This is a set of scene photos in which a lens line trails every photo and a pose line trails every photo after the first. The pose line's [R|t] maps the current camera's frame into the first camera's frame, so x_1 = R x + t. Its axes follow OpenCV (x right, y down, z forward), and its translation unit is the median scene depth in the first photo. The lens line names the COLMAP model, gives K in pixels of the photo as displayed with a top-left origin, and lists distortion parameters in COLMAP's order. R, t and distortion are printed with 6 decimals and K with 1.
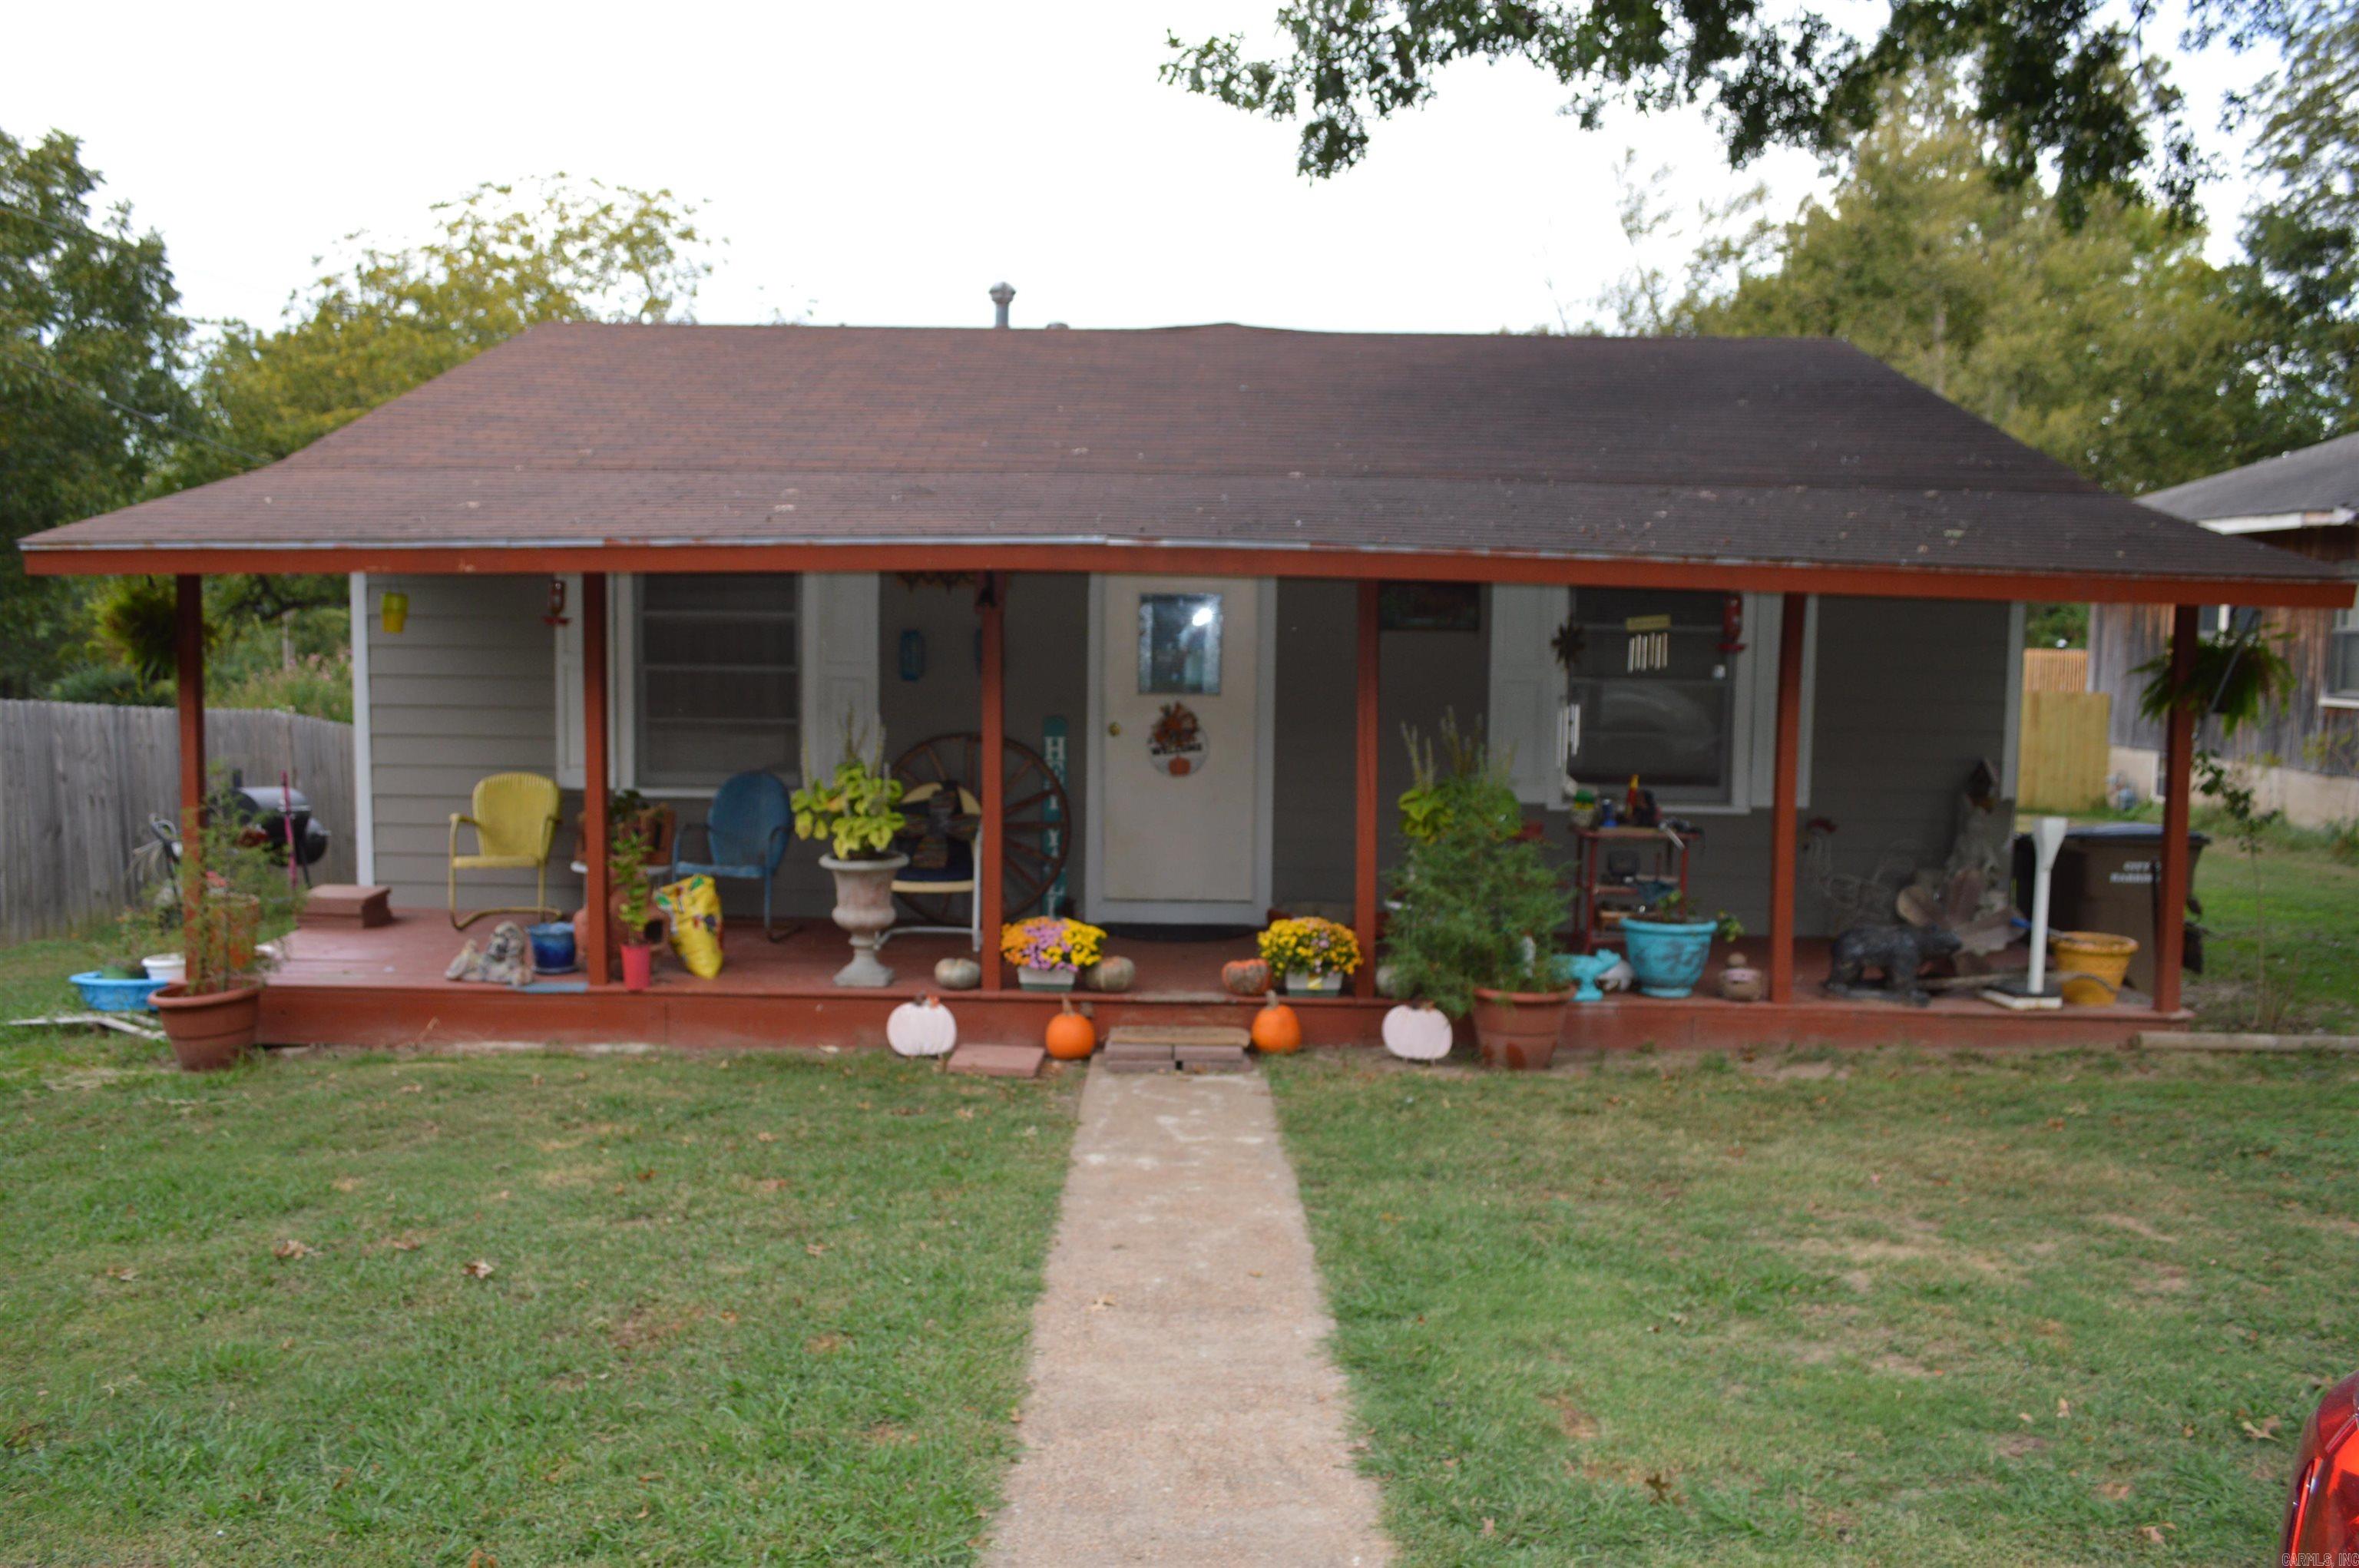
lens RADIAL K [[1902.0, 0, 1184.0], [0, 1902.0, 786.9], [0, 0, 1]] dist [-0.085923, 0.022224]
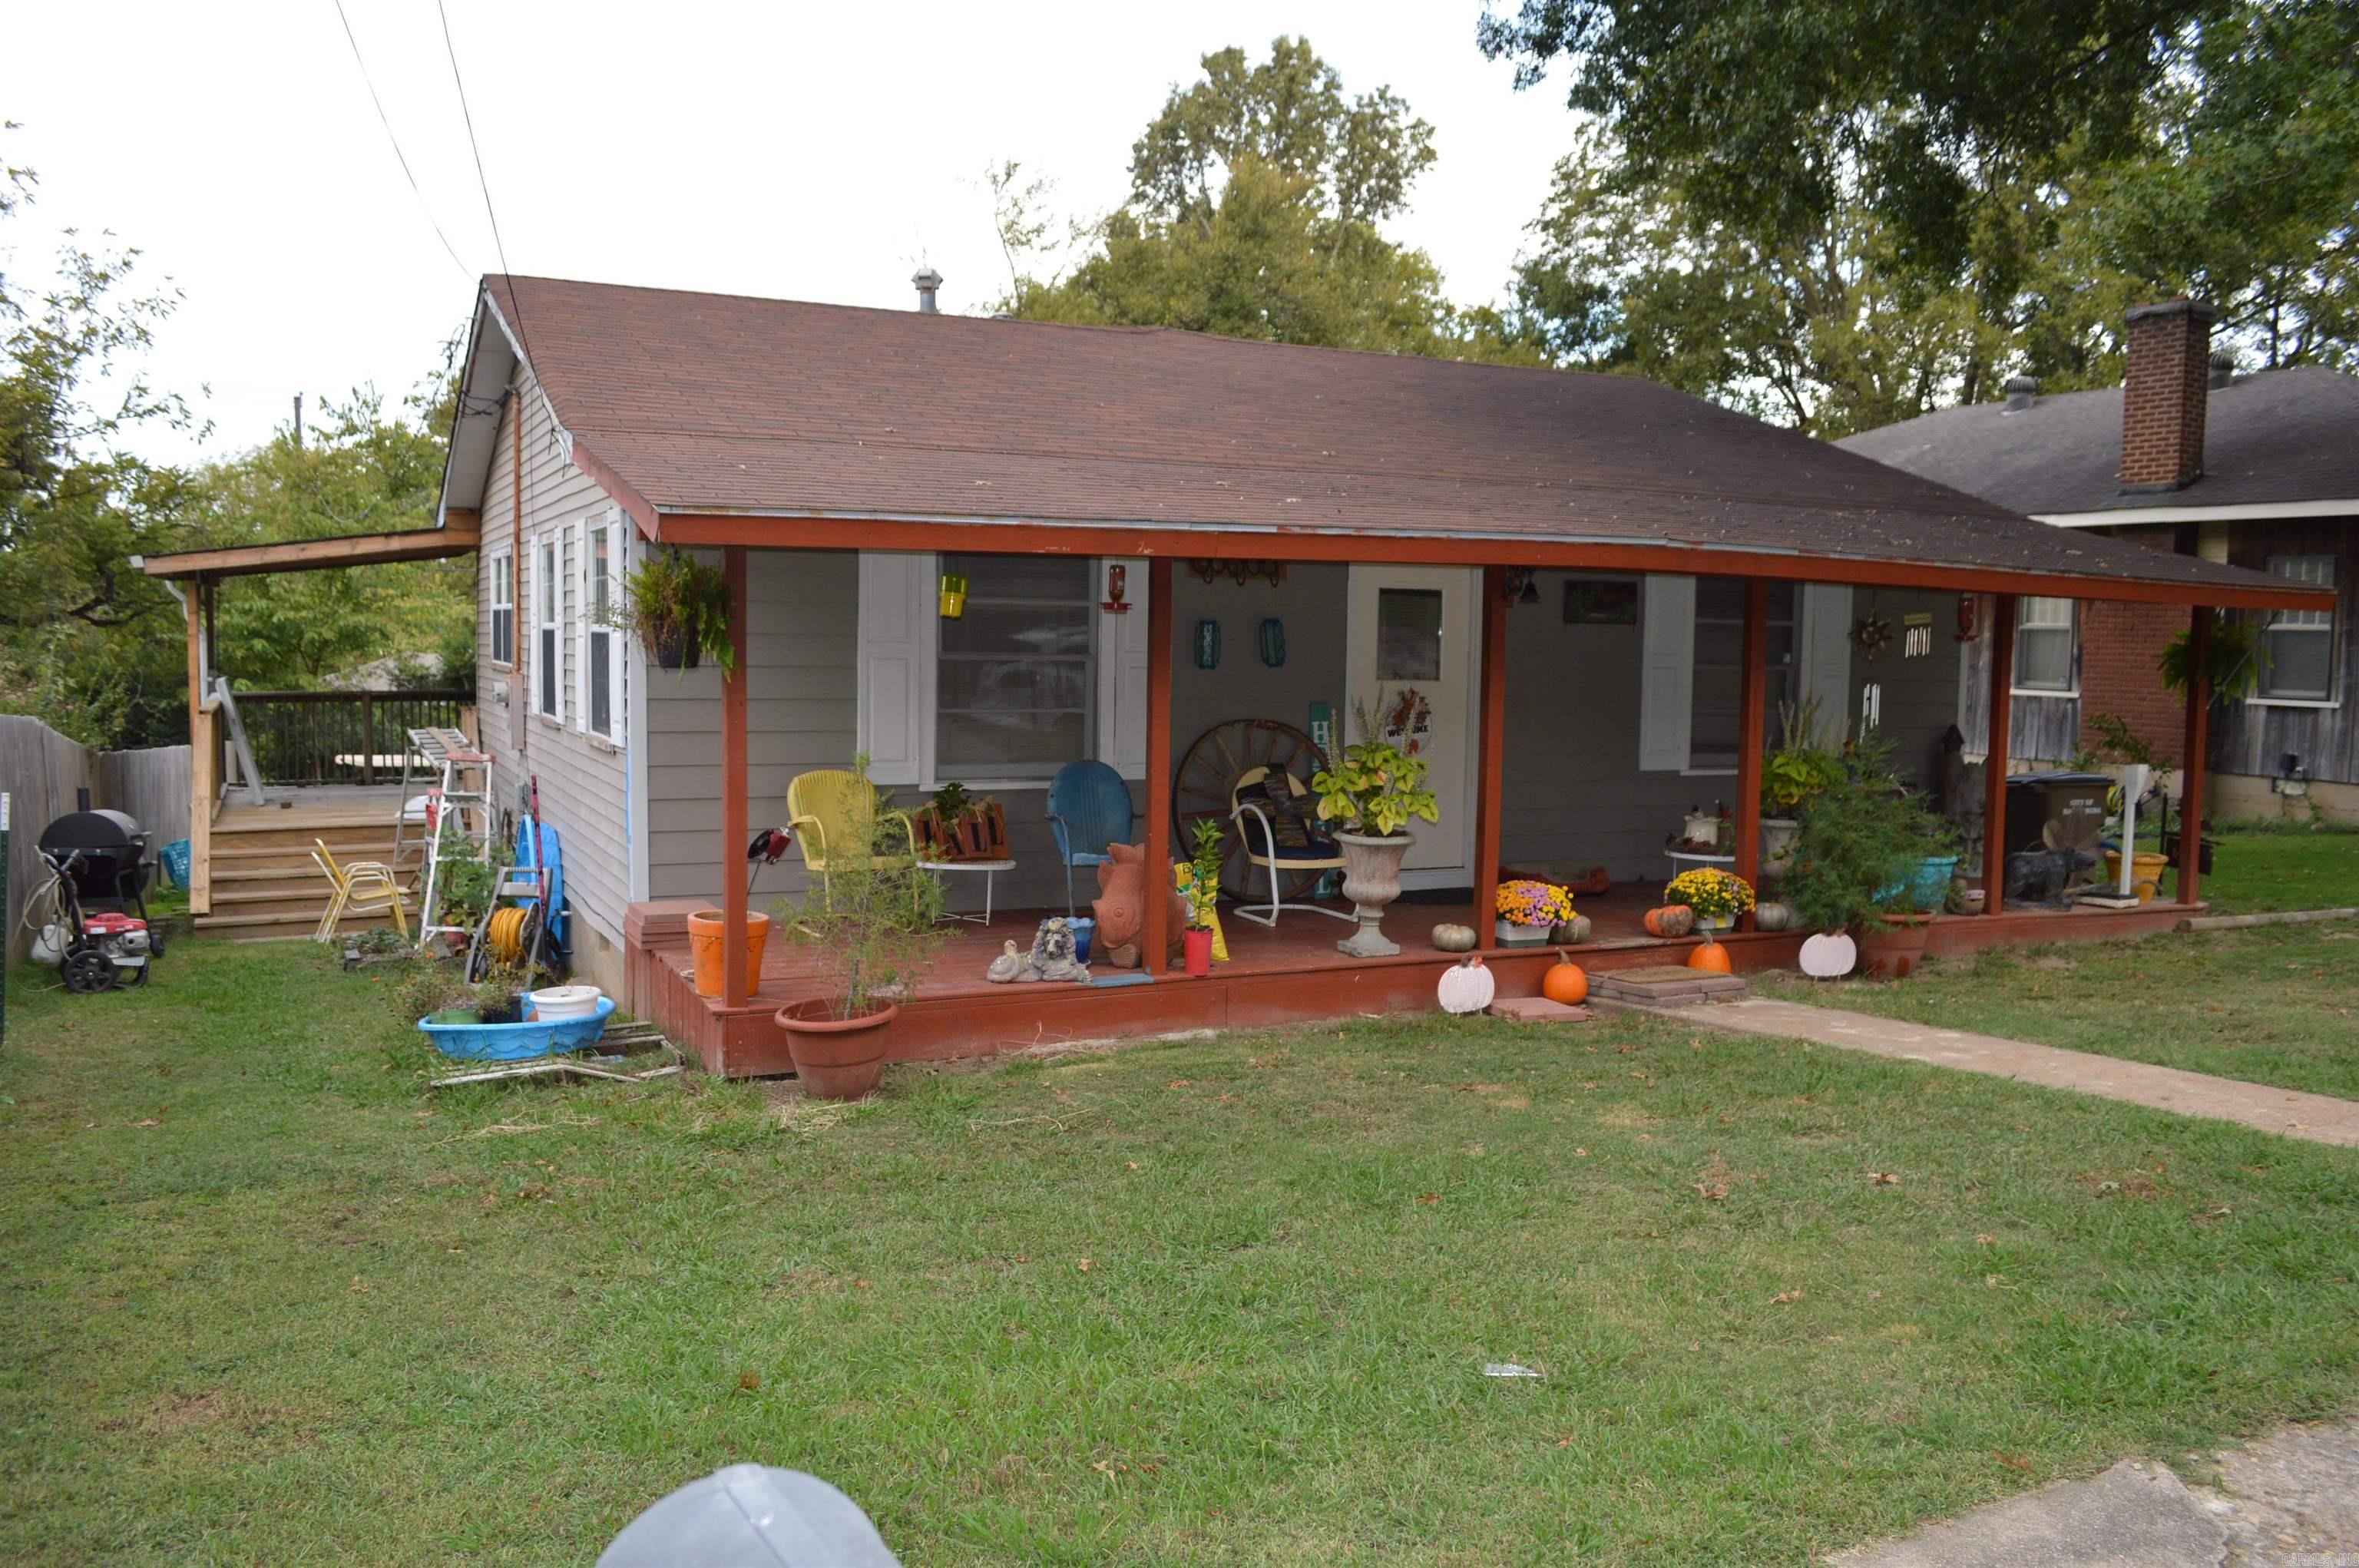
lens RADIAL K [[1902.0, 0, 1189.9], [0, 1902.0, 795.6], [0, 0, 1]] dist [-0.085923, 0.022224]
pose [[0.895605, -0.035231, 0.443452, -0.733984], [0.031699, 0.999379, 0.015377, -0.003702], [-0.443718, 0.000285, 0.896166, 0.095475]]
